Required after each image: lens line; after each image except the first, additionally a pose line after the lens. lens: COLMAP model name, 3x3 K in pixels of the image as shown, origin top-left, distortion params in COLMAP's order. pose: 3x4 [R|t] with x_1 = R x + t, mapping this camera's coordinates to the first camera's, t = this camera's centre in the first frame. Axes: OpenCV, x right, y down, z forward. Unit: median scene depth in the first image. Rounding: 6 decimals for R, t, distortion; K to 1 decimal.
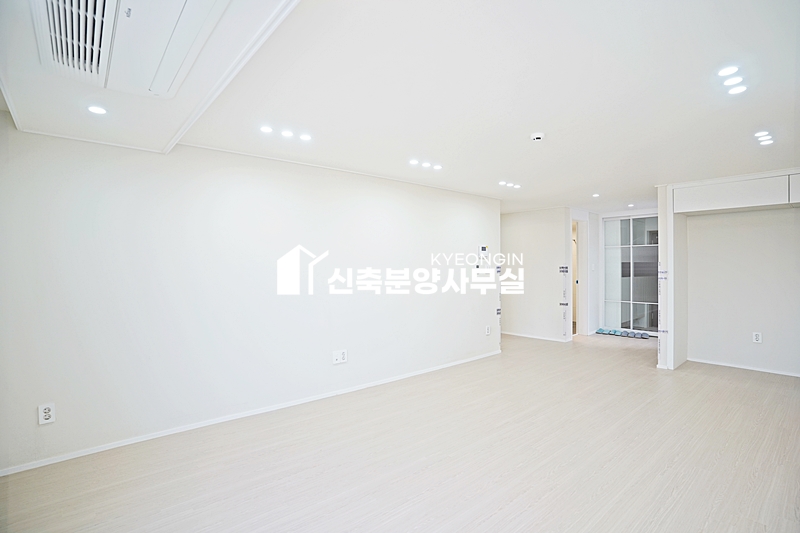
lens RADIAL K [[394.8, 0, 400.0], [0, 394.8, 266.5], [0, 0, 1]] dist [-0.093292, 0.045249]
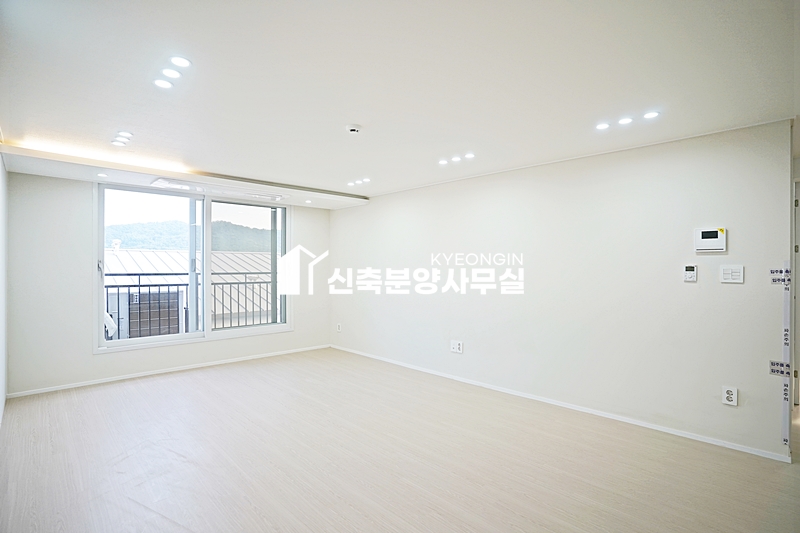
lens RADIAL K [[394.8, 0, 400.0], [0, 394.8, 266.5], [0, 0, 1]] dist [-0.093292, 0.045249]
pose [[0.080210, 0.007681, -0.996748, 0.944755], [-0.012279, 0.999902, 0.006717, -0.003302], [0.996702, 0.011701, 0.080297, 0.748101]]
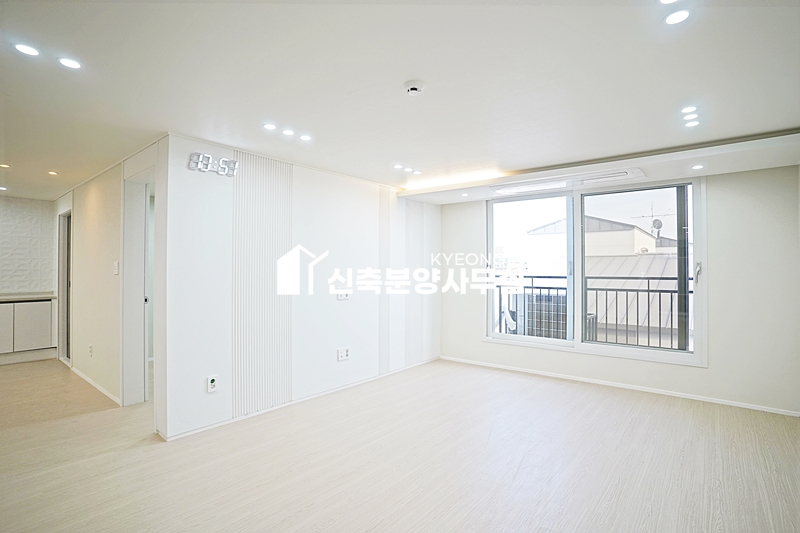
lens RADIAL K [[394.8, 0, 400.0], [0, 394.8, 266.5], [0, 0, 1]] dist [-0.093292, 0.045249]
pose [[-0.982026, 0.003329, -0.188716, 0.369395], [0.002701, 0.999990, 0.003585, -0.000821], [0.188726, 0.003010, -0.982025, 1.229824]]
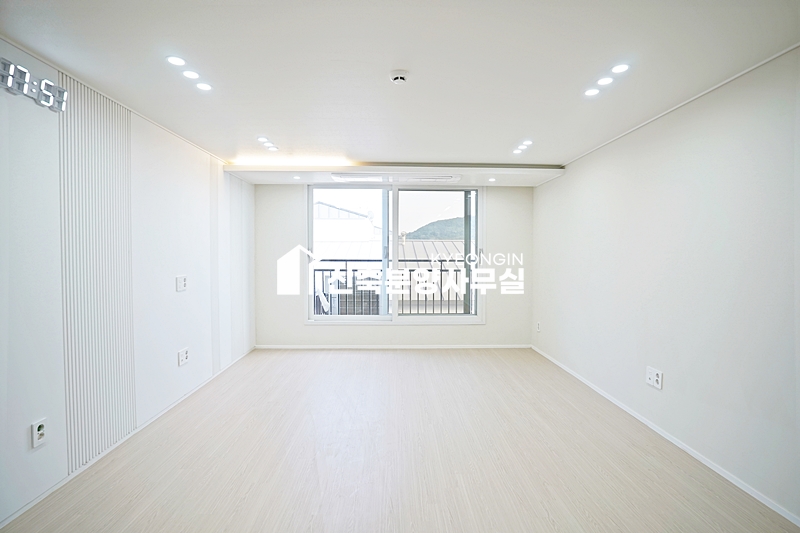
lens RADIAL K [[394.8, 0, 400.0], [0, 394.8, 266.5], [0, 0, 1]] dist [-0.093292, 0.045249]
pose [[-0.620255, 0.030363, -0.783812, 0.679494], [-0.006363, 0.999023, 0.043735, -0.001855], [0.784374, 0.032114, -0.619456, 1.061405]]
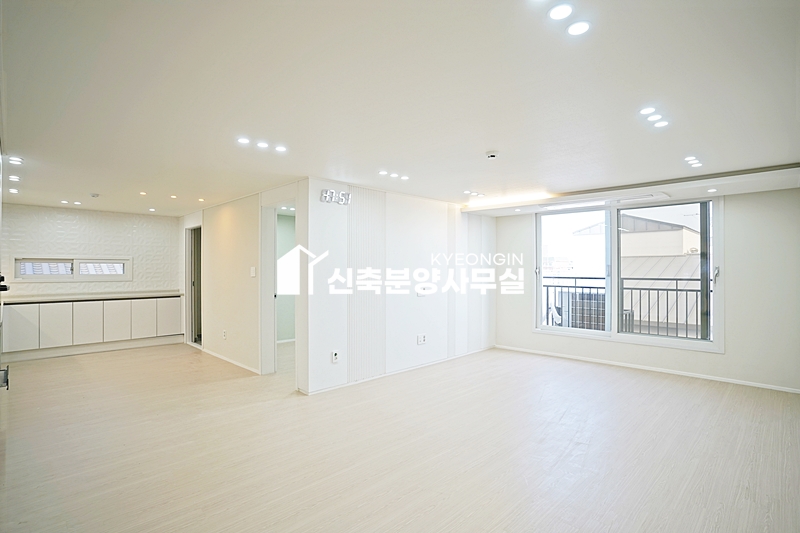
lens RADIAL K [[404.3, 0, 397.4], [0, 404.3, 268.2], [0, 0, 1]] dist [-0.093454, 0.052289]
pose [[-0.996180, 0.006689, -0.087069, 0.518829], [0.005828, 0.999932, 0.010141, -0.018163], [0.087131, 0.009594, -0.996151, 1.519288]]
